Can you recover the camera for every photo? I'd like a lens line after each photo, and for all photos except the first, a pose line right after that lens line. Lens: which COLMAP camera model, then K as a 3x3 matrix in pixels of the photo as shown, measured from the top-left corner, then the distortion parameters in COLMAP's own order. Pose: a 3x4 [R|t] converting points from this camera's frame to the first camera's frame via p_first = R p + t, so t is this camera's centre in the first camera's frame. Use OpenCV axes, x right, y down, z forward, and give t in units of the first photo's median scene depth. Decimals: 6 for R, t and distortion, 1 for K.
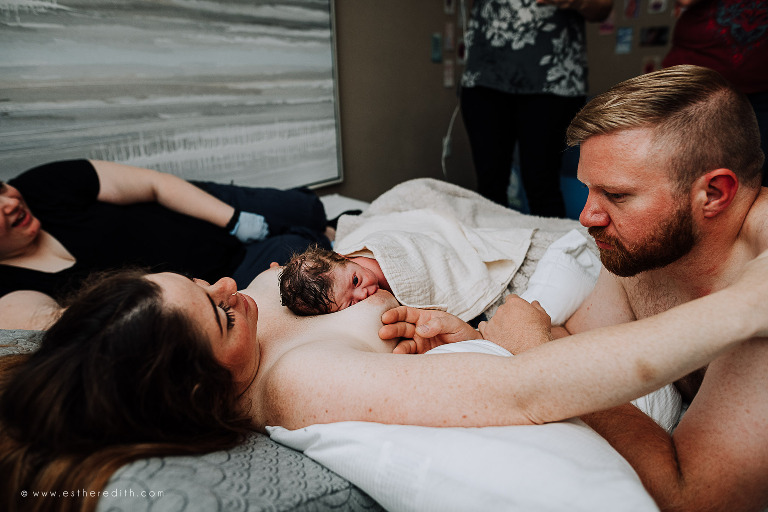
lens RADIAL K [[547.2, 0, 380.4], [0, 547.2, 261.5], [0, 0, 1]] dist [0.002803, 0.019643]
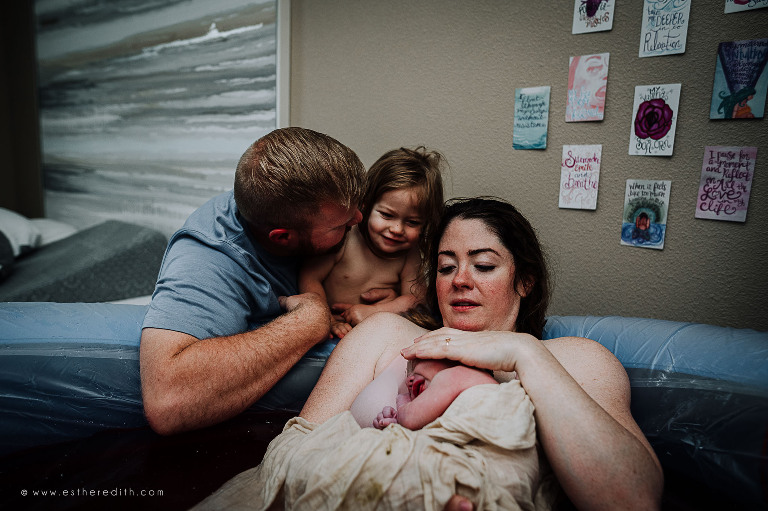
lens RADIAL K [[547.2, 0, 383.3], [0, 547.2, 253.3], [0, 0, 1]] dist [0.002803, 0.019643]
pose [[-0.041371, 0.158230, -0.986535, 0.854670], [-0.365412, 0.916581, 0.162334, -0.503363], [0.929926, 0.367208, 0.019900, 1.446124]]
